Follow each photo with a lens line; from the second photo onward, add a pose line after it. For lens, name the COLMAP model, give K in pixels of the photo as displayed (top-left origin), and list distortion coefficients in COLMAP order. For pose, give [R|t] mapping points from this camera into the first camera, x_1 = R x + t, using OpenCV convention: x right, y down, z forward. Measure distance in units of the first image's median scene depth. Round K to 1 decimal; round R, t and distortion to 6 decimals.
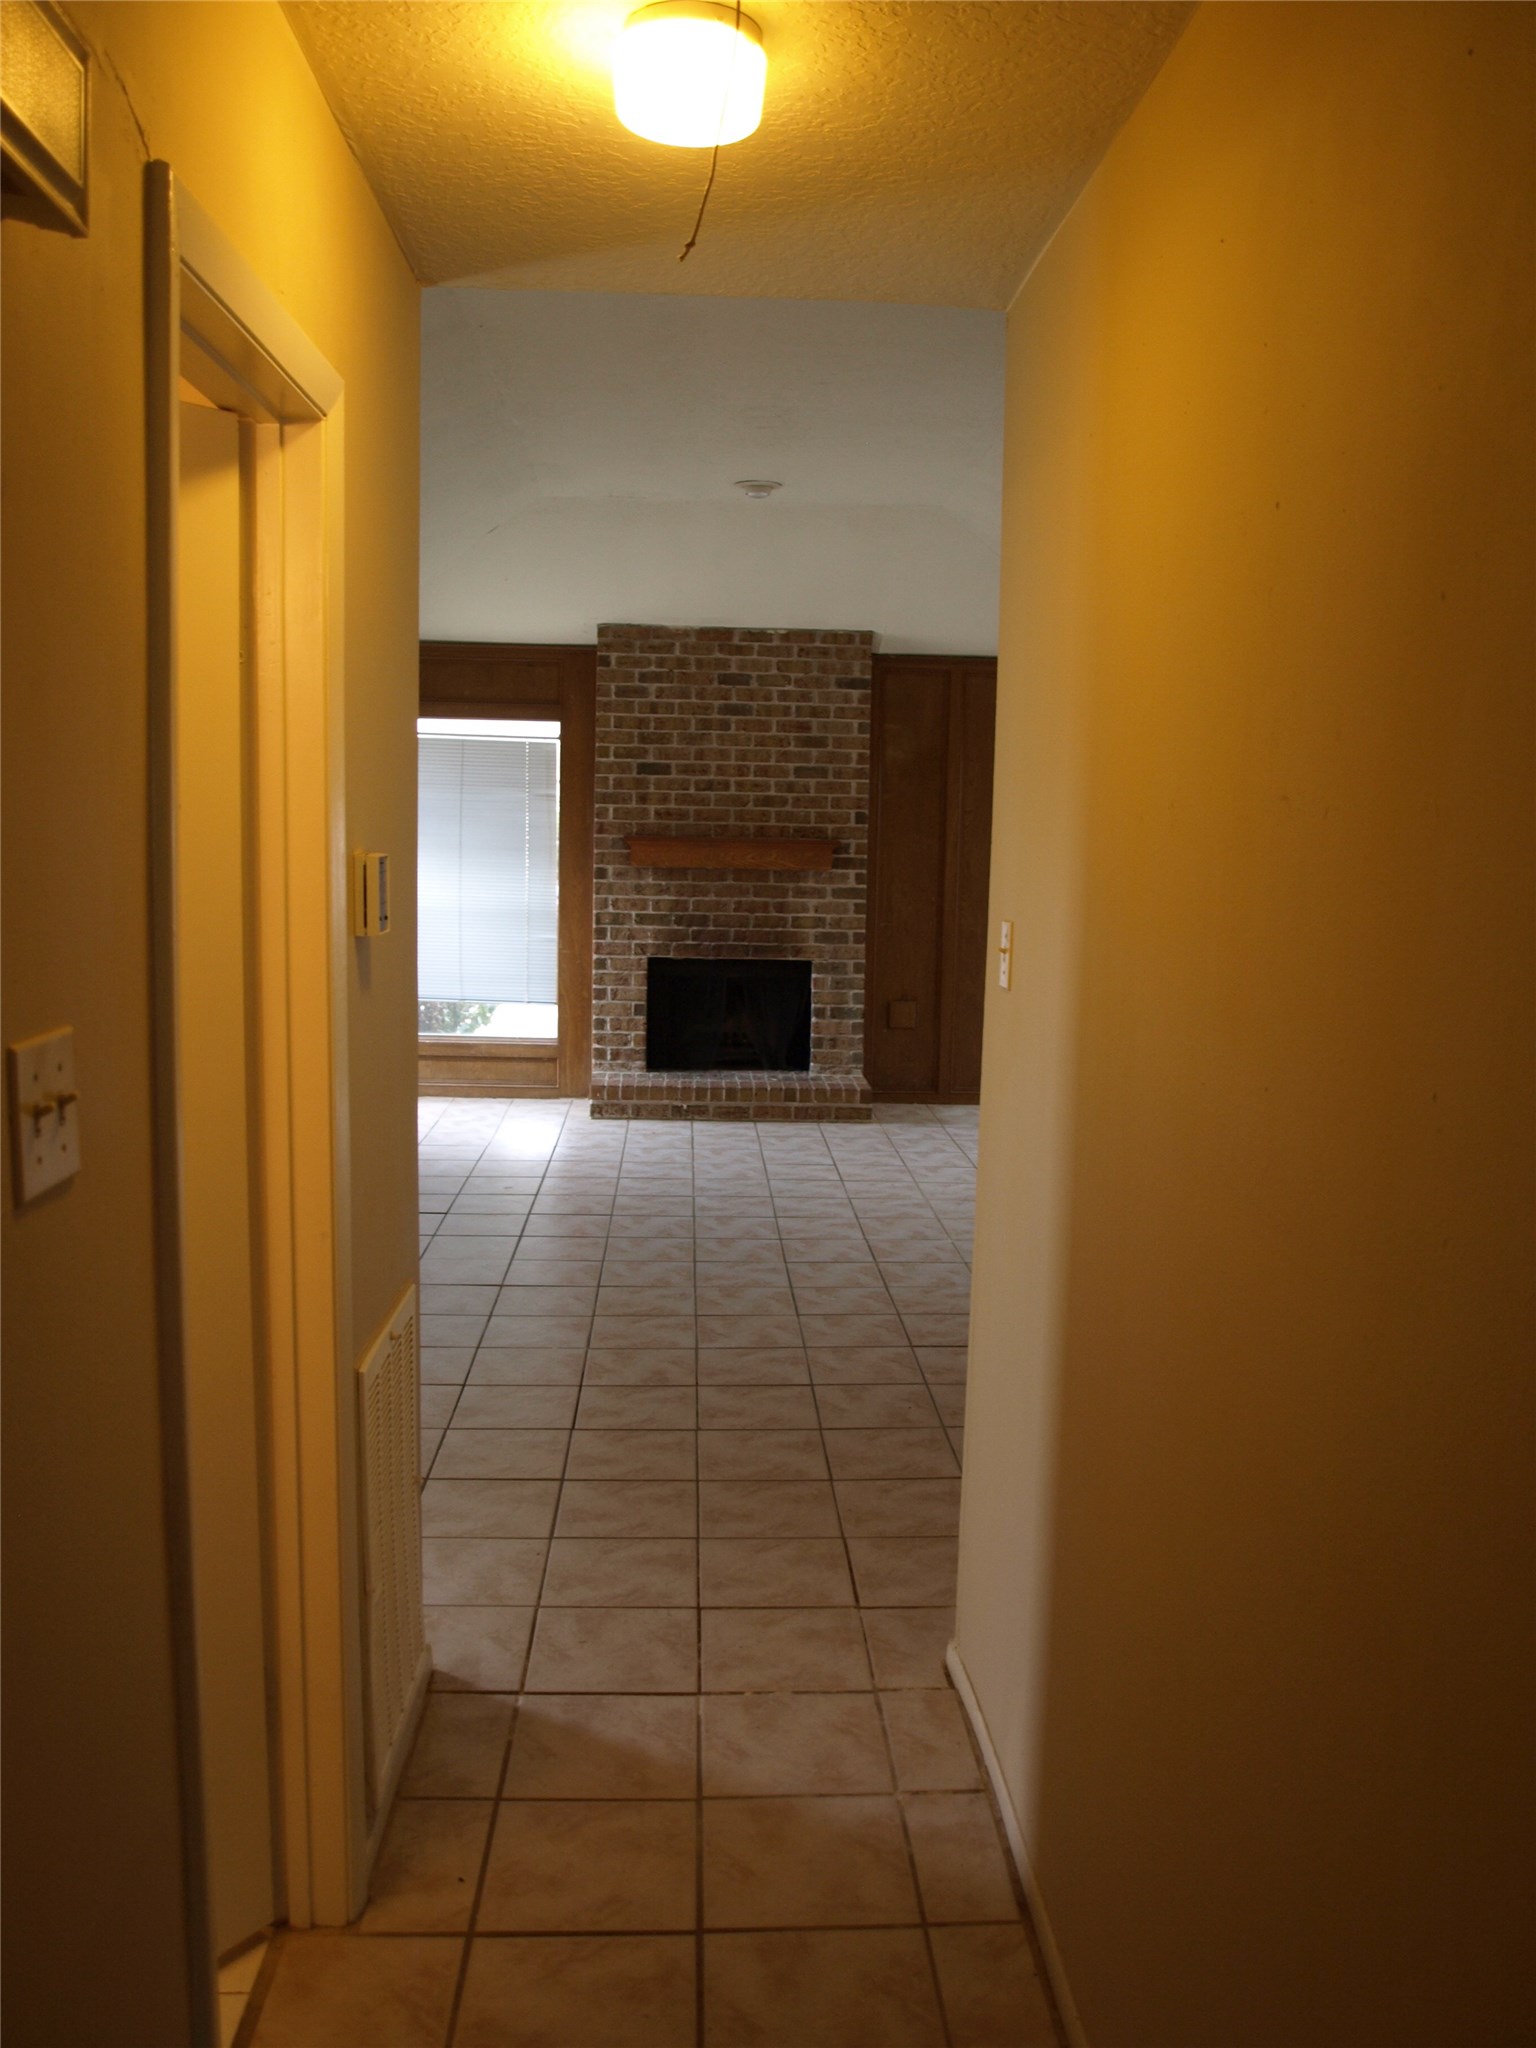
lens RADIAL K [[1647.9, 0, 771.1], [0, 1647.9, 1013.7], [0, 0, 1]] dist [-0.108196, 0.062075]
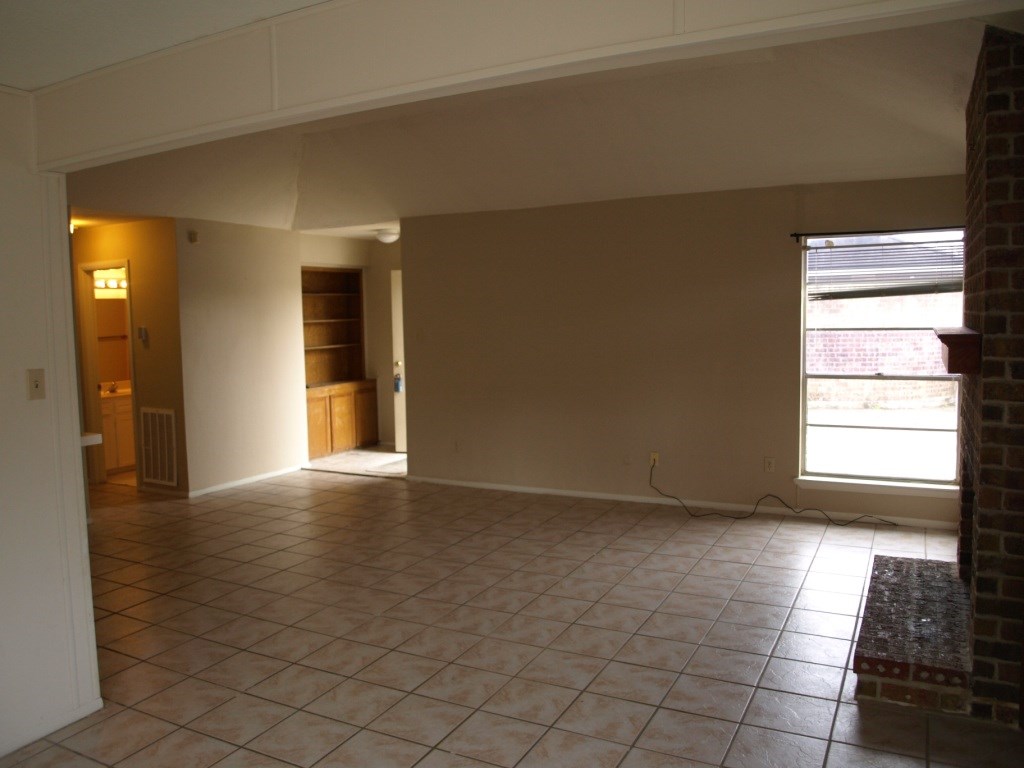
lens RADIAL K [[823.9, 0, 488.8], [0, 823.9, 379.0], [0, 0, 1]] dist [-0.108196, 0.062075]
pose [[-0.536167, 0.057316, -0.842164, 0.446277], [-0.091674, 0.987837, 0.125595, -0.108926], [0.839119, 0.144544, -0.524392, 1.008344]]
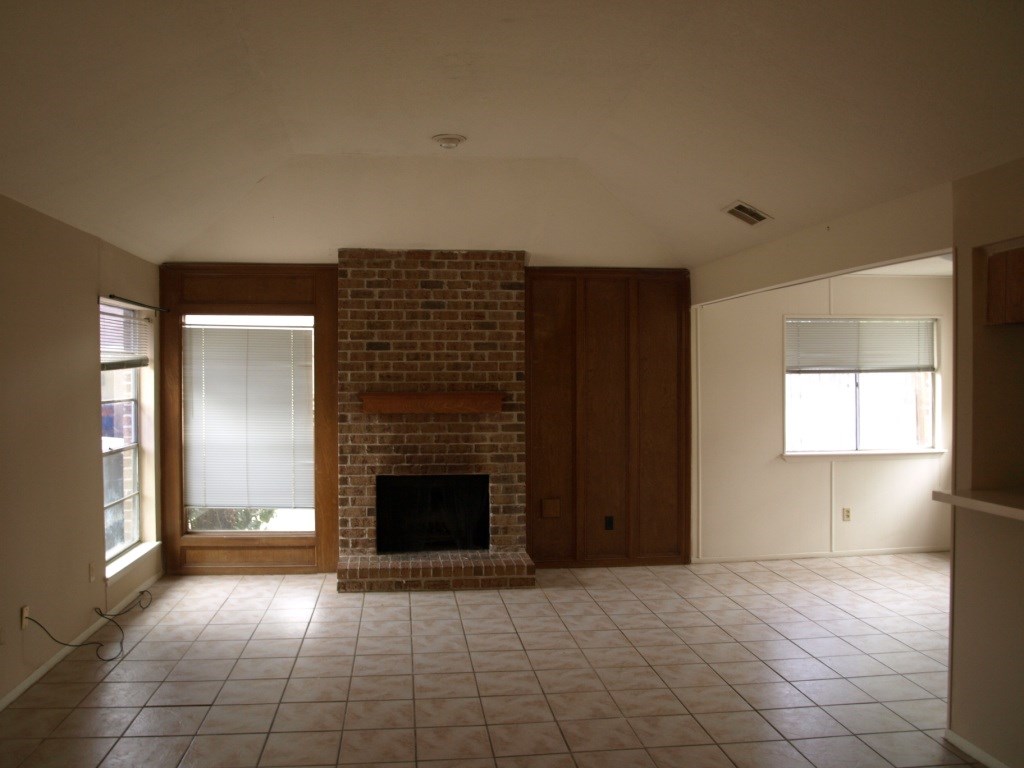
lens RADIAL K [[823.9, 0, 482.3], [0, 823.9, 378.2], [0, 0, 1]] dist [-0.108196, 0.062075]
pose [[0.998618, -0.023341, 0.047093, -0.013830], [0.028575, 0.993101, -0.113724, -0.034670], [-0.044114, 0.114912, 0.992396, 0.270627]]
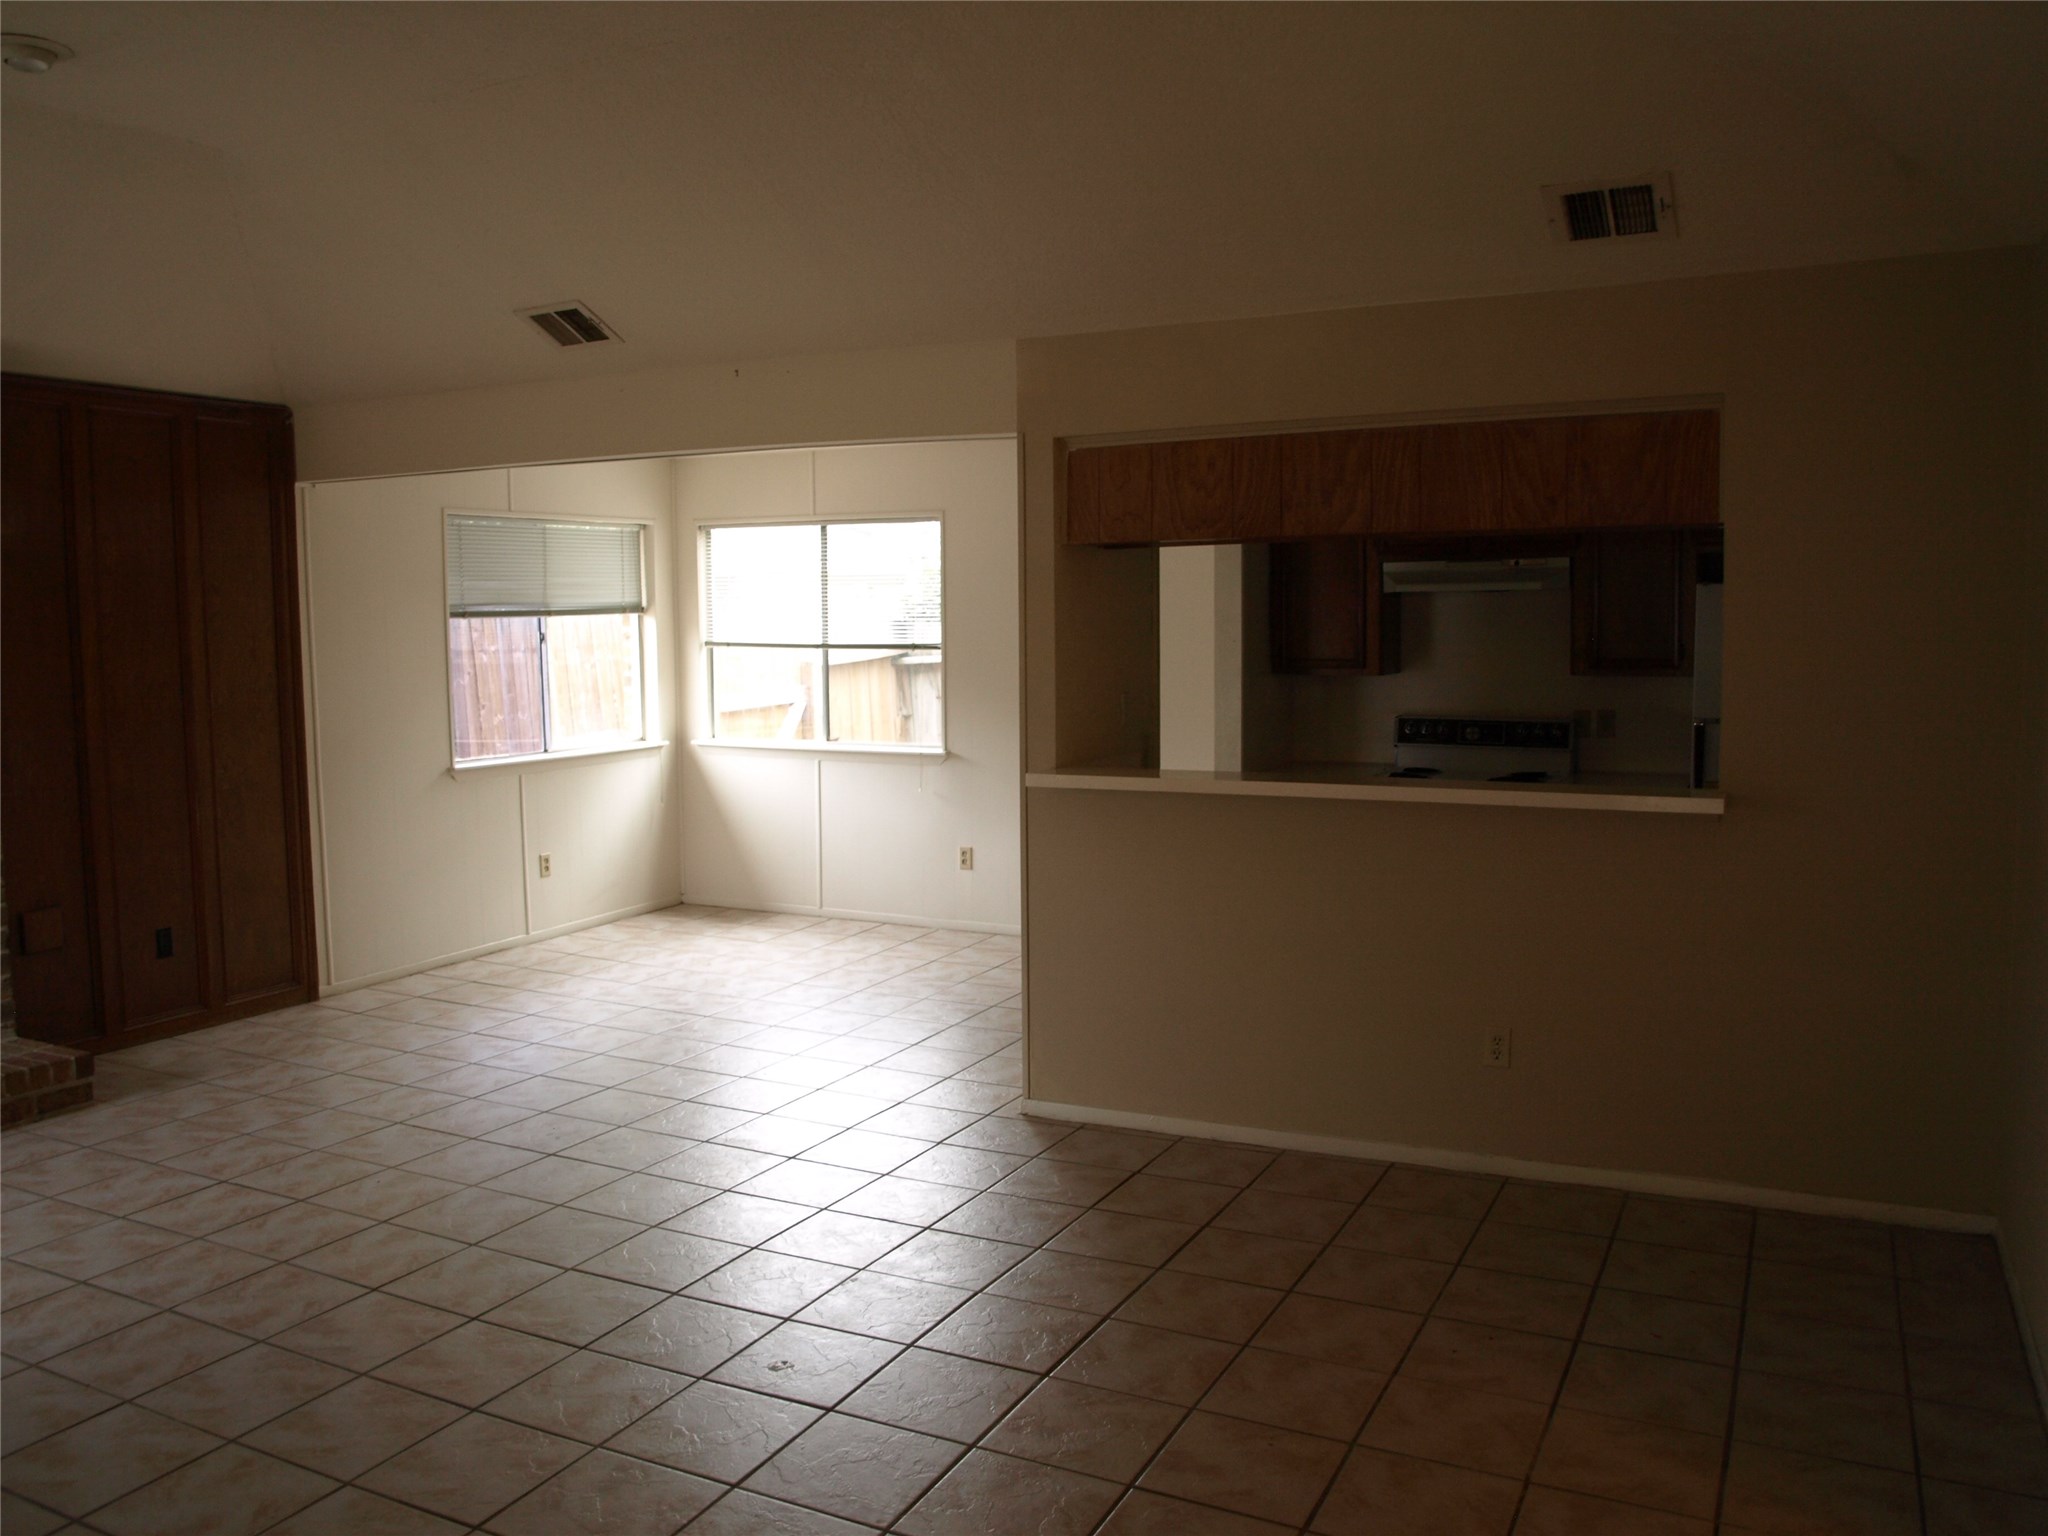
lens RADIAL K [[1647.9, 0, 1009.7], [0, 1647.9, 760.0], [0, 0, 1]] dist [-0.108196, 0.062075]
pose [[0.501925, -0.100781, 0.859019, -0.273003], [0.121855, 0.991522, 0.045127, -0.049779], [-0.856284, 0.082026, 0.509950, 0.363832]]
